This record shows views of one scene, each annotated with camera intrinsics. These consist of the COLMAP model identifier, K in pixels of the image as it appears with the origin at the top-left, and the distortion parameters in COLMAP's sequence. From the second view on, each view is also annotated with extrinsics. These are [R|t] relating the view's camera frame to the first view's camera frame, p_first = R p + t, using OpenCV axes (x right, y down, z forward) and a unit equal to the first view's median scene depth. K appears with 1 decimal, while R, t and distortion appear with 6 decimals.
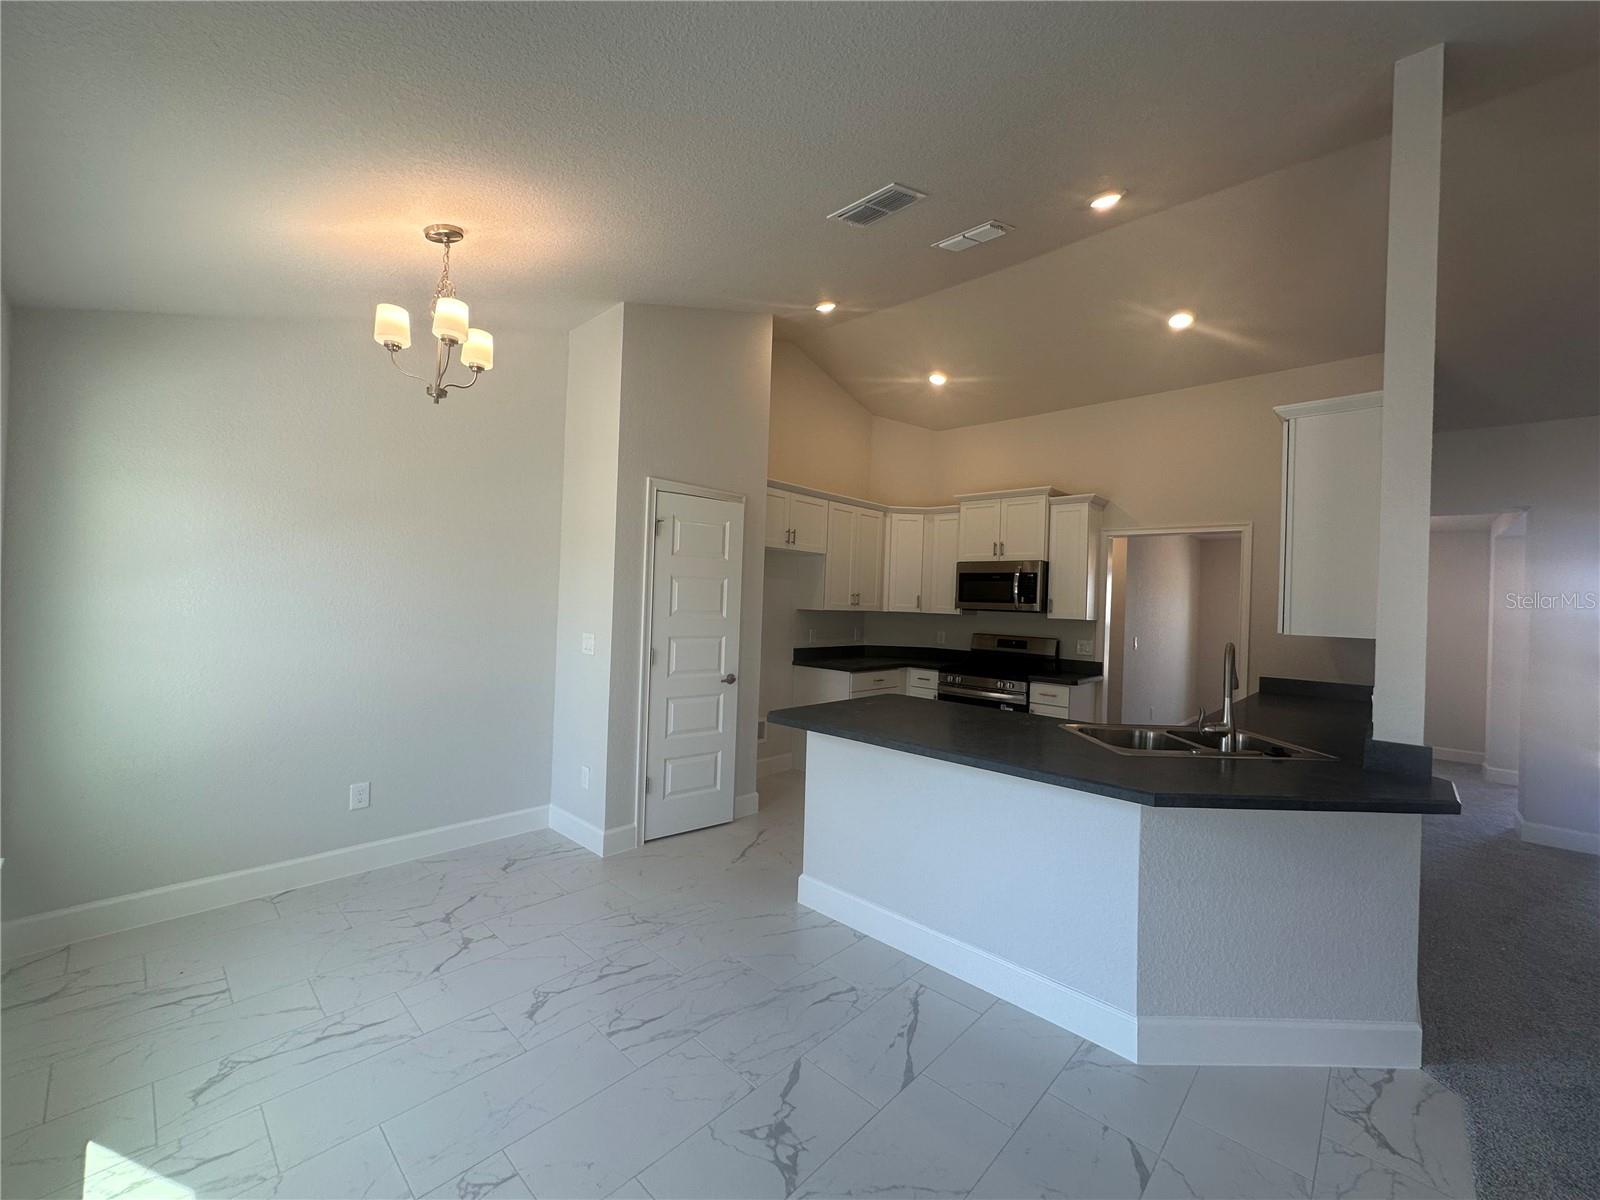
lens RADIAL K [[636.2, 0, 807.4], [0, 636.2, 610.3], [0, 0, 1]] dist [-0.007834, 0.001276]
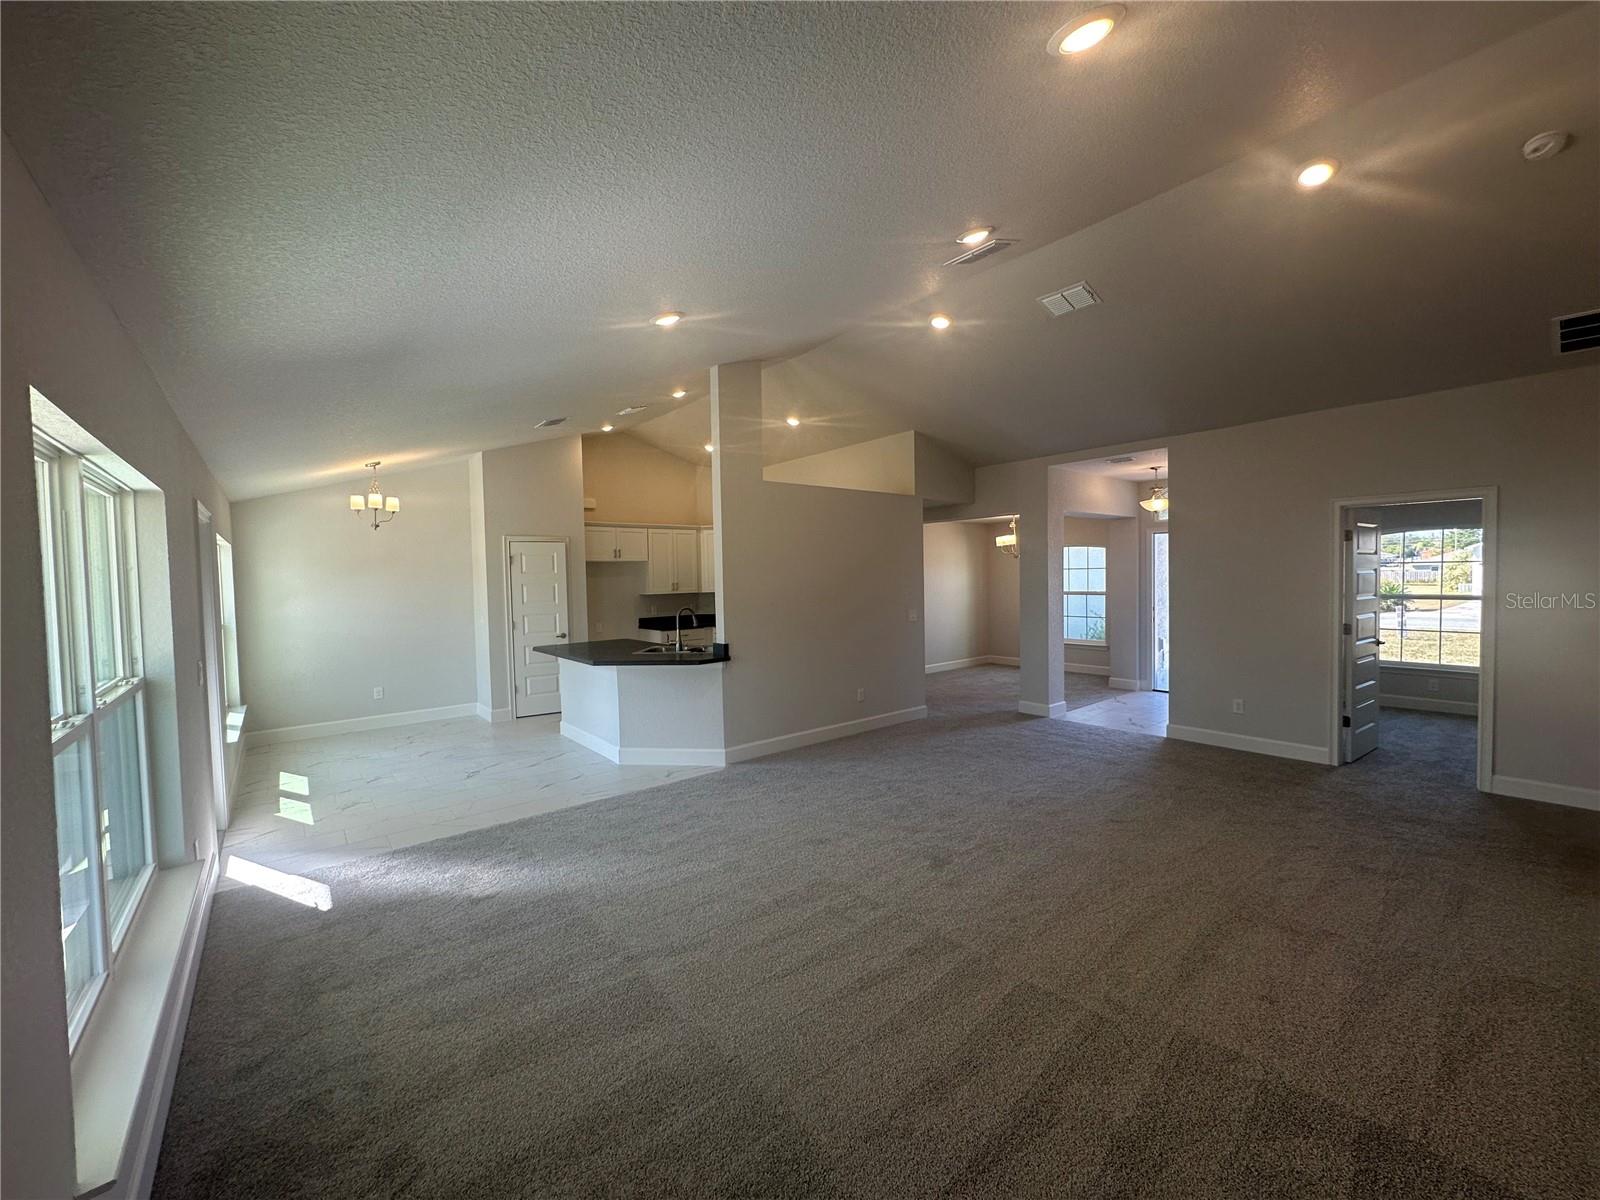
lens RADIAL K [[636.2, 0, 810.3], [0, 636.2, 603.7], [0, 0, 1]] dist [-0.007834, 0.001276]
pose [[0.989901, -0.050948, -0.132292, 0.921469], [0.054585, 0.998220, 0.024010, 0.008751], [0.130833, -0.030989, 0.990920, -0.829669]]
